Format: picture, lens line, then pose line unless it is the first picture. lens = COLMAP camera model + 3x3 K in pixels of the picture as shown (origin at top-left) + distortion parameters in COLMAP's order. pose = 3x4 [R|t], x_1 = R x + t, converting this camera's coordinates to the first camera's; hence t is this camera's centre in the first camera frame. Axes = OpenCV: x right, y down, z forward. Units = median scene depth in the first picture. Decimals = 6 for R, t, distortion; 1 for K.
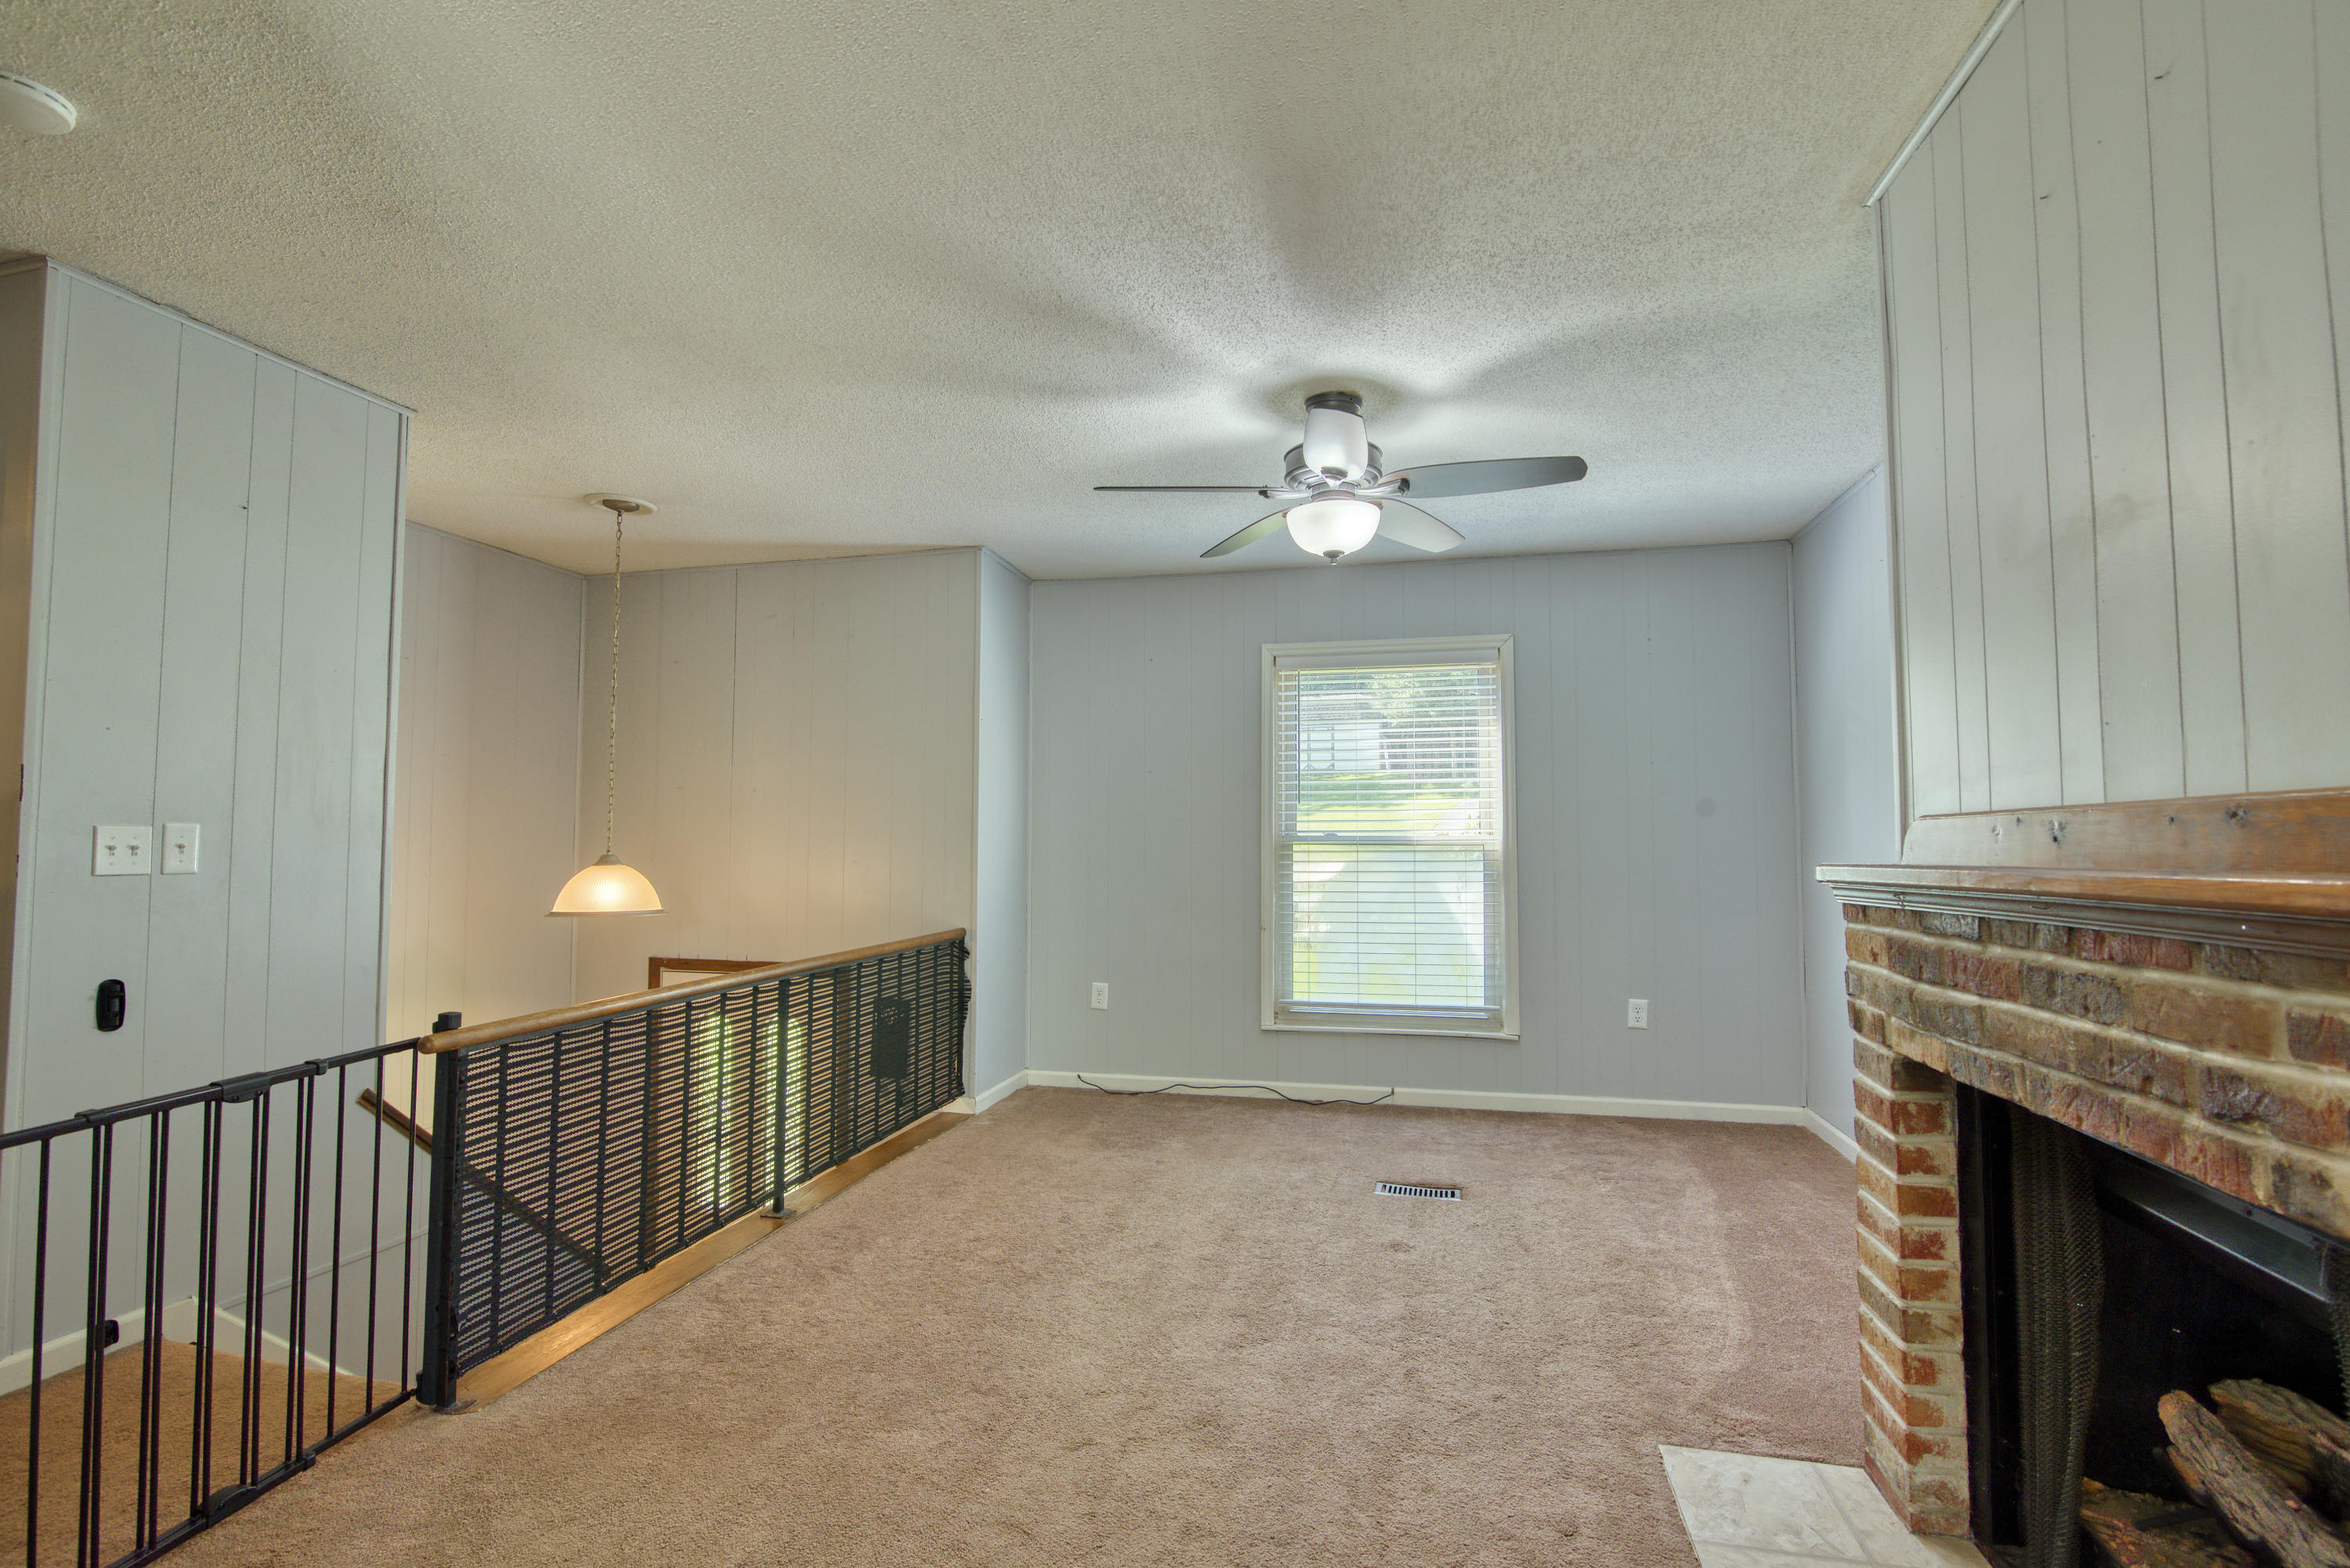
lens RADIAL K [[1101.2, 0, 1175.0], [0, 1101.2, 784.0], [0, 0, 1]] dist [-0.020272, -0.000075]
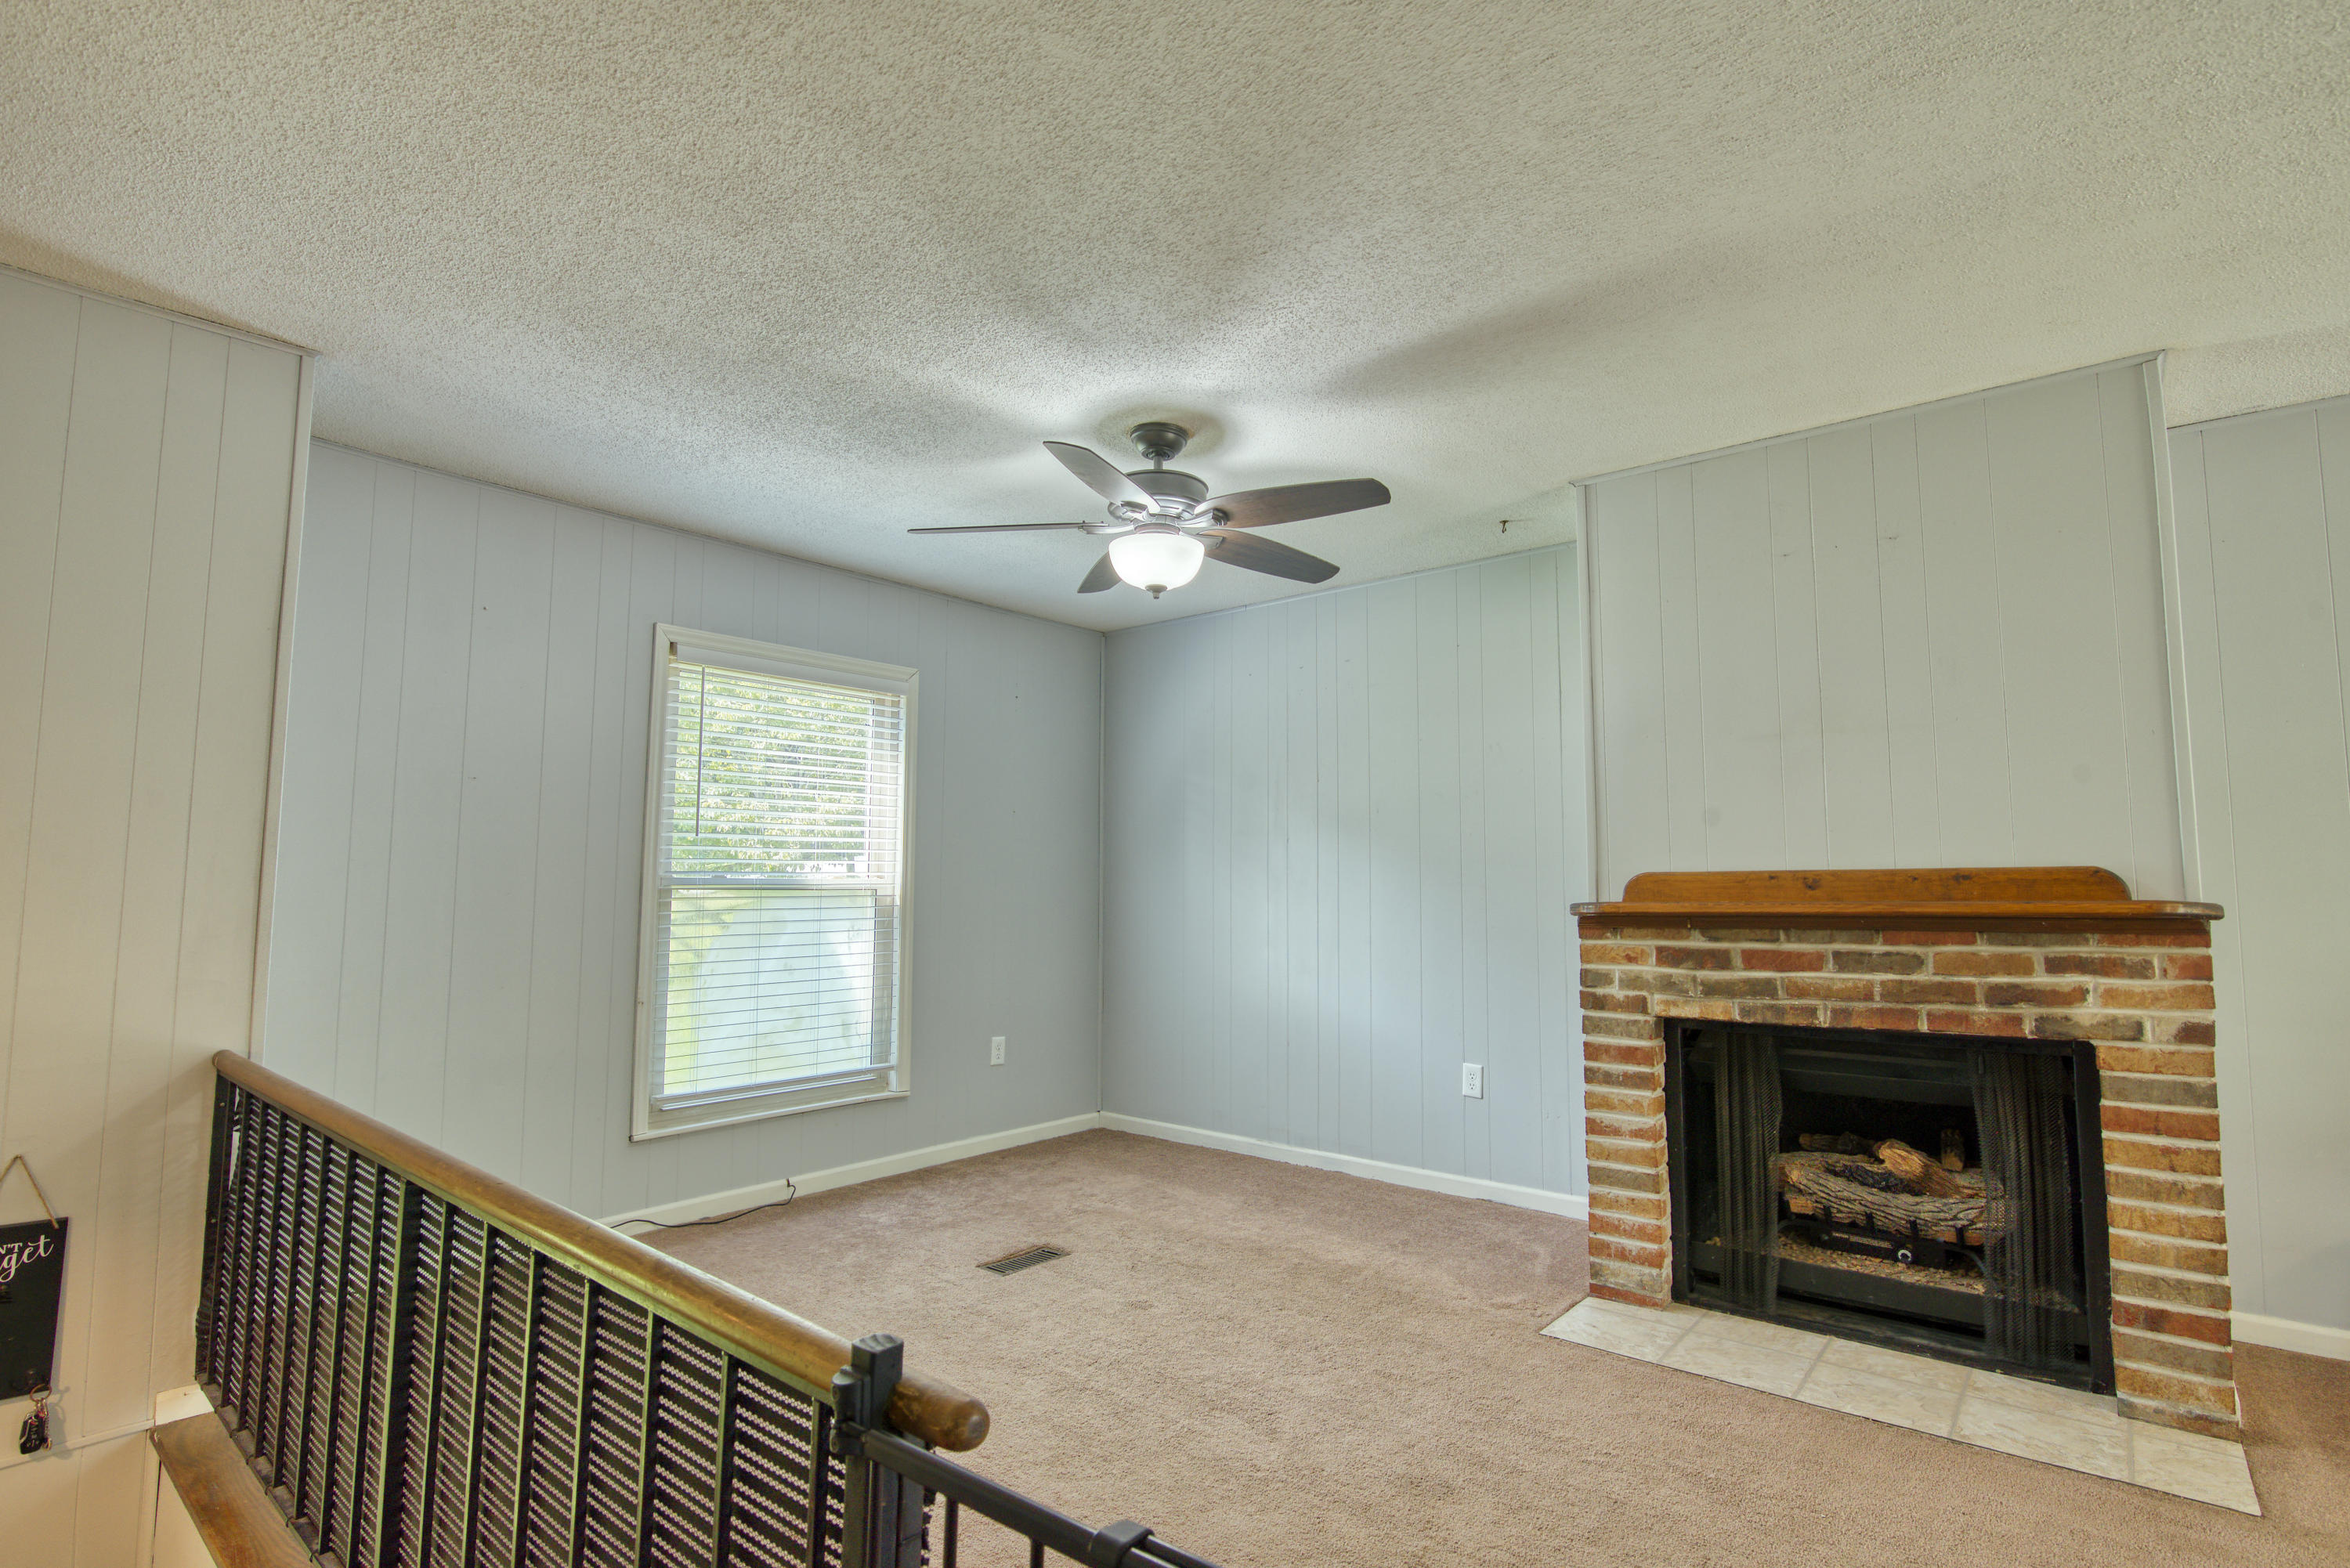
lens RADIAL K [[1147.6, 0, 1175.0], [0, 1147.6, 784.0], [0, 0, 1]] dist [-0.022505, 0.000483]
pose [[0.431374, 0.079947, 0.898624, -0.579876], [-0.049064, 0.996671, -0.065117, 0.020587], [-0.900838, -0.016000, 0.433861, 0.428674]]
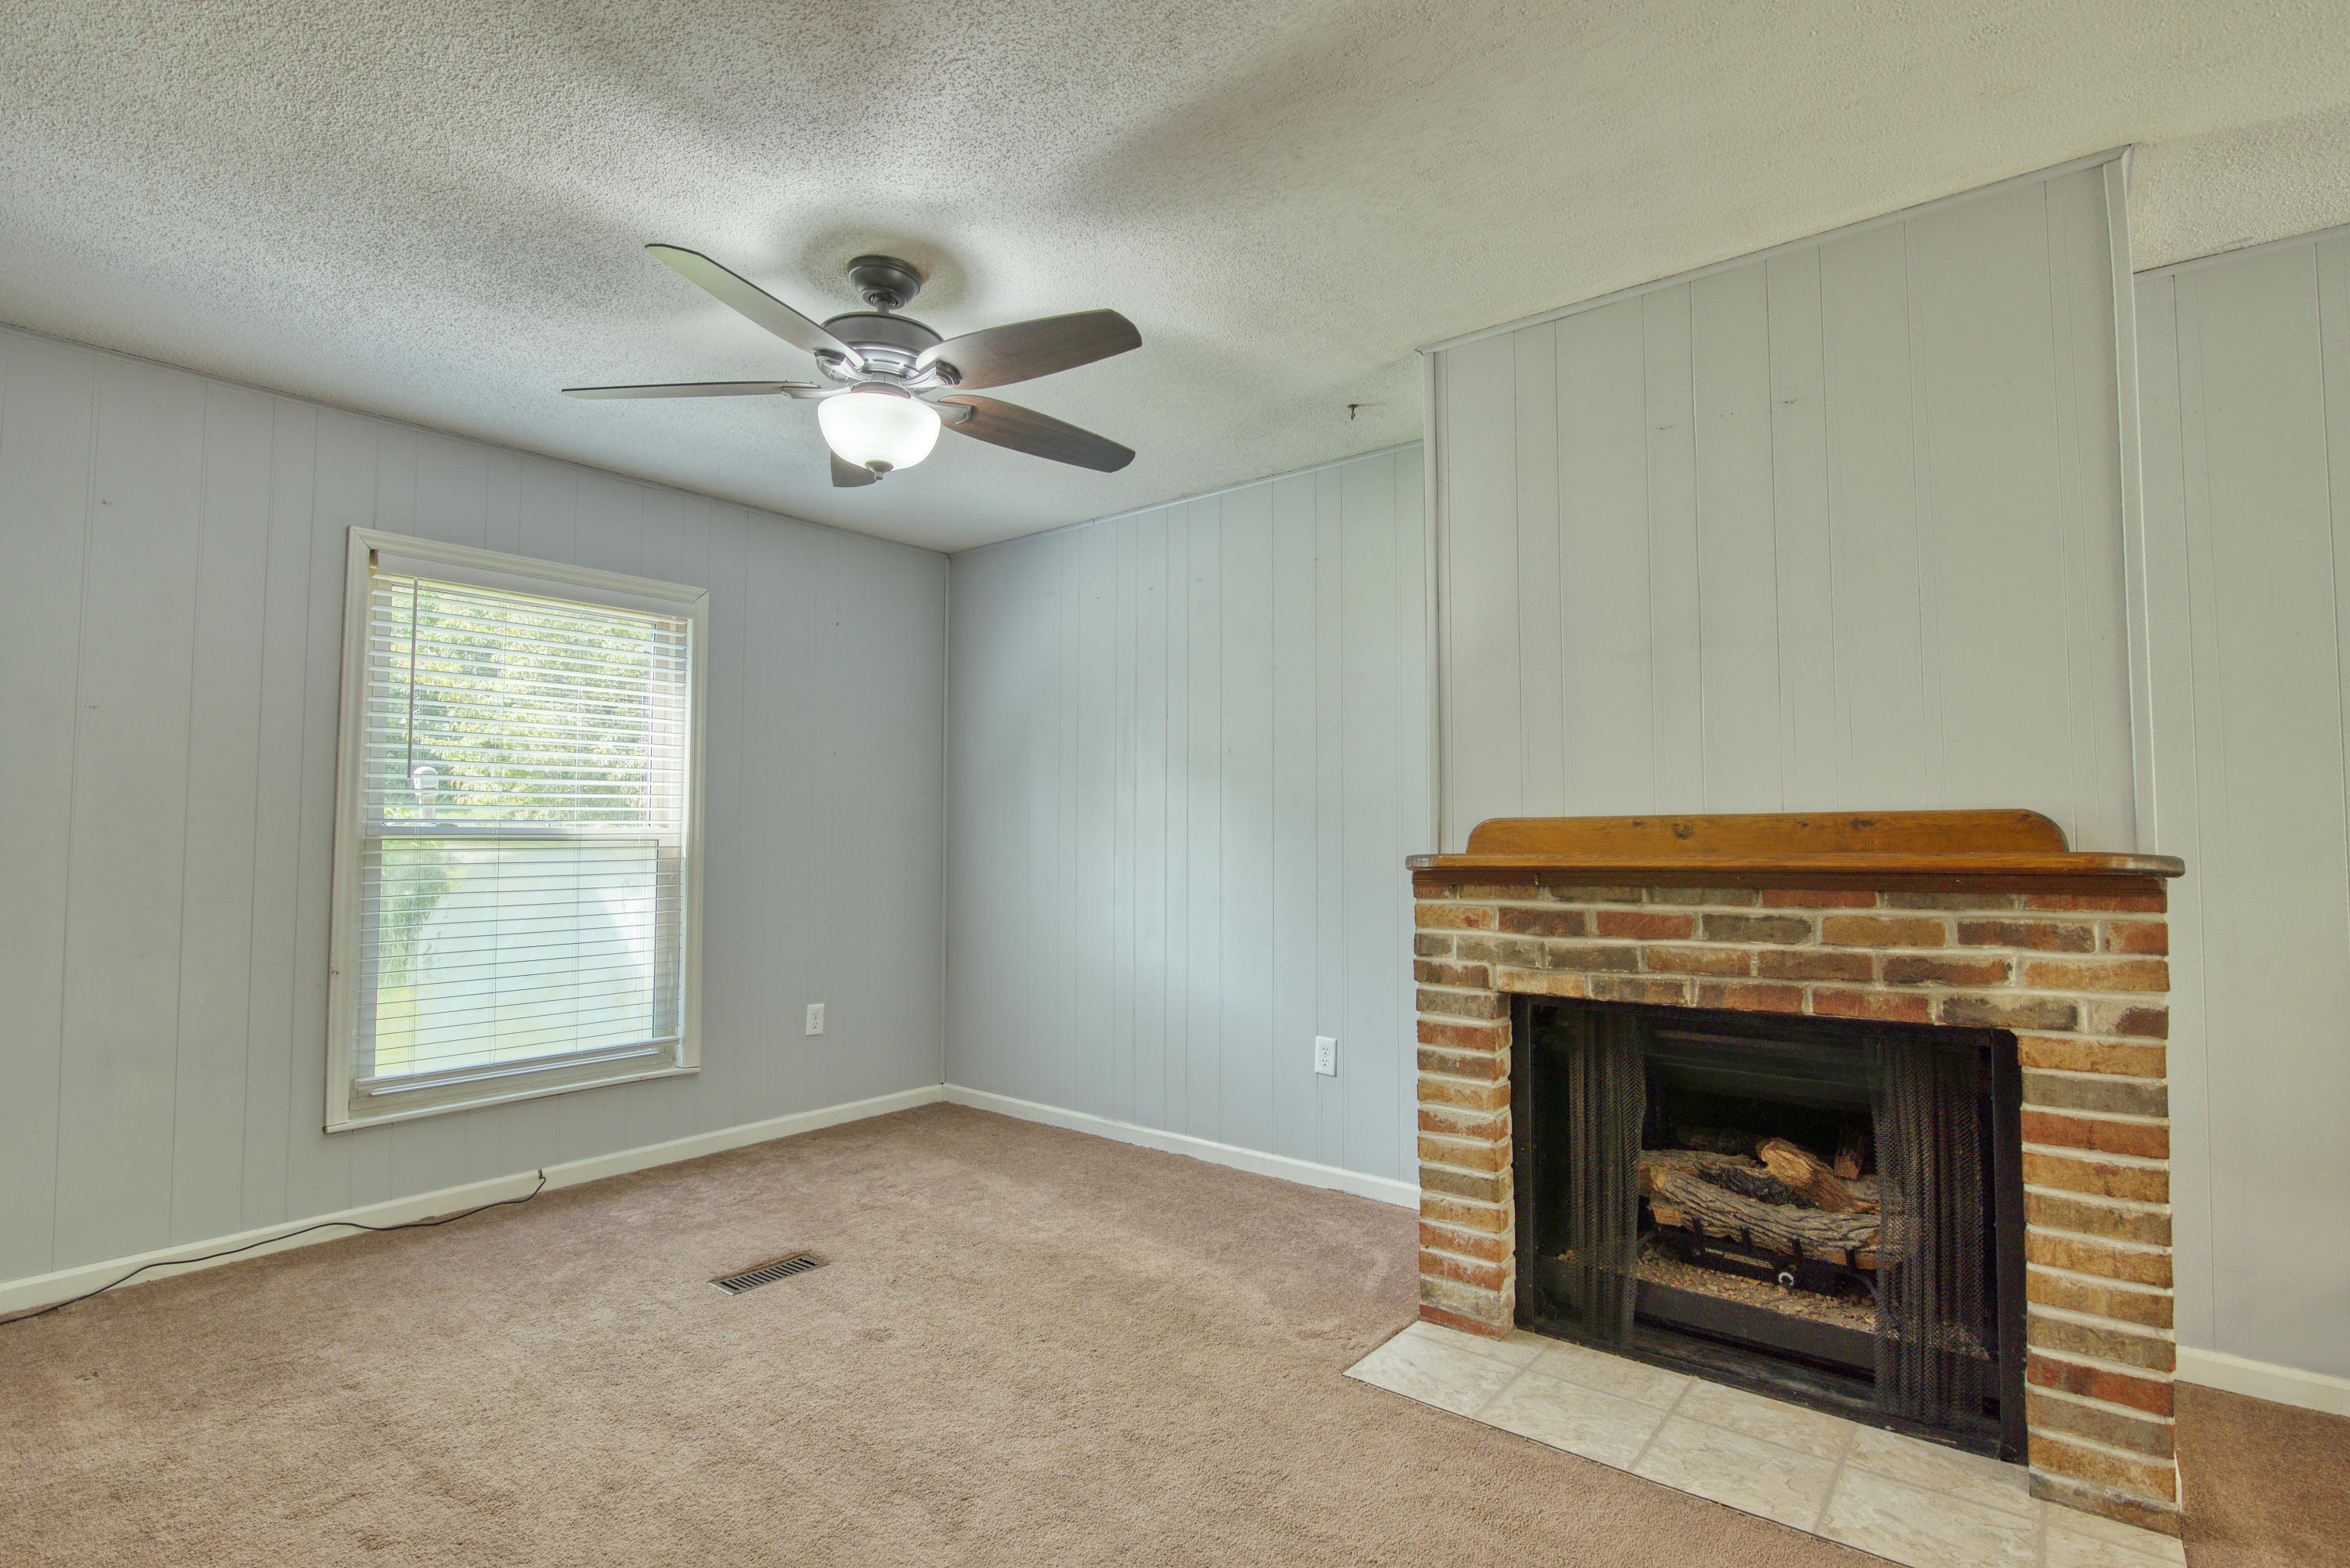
lens RADIAL K [[1125.6, 0, 1175.0], [0, 1125.6, 784.0], [0, 0, 1]] dist [-0.022361, -0.000009]
pose [[0.418970, 0.042165, 0.907020, -0.374329], [-0.048155, 0.998547, -0.024176, 0.018673], [-0.906722, -0.033549, 0.420392, 0.368967]]
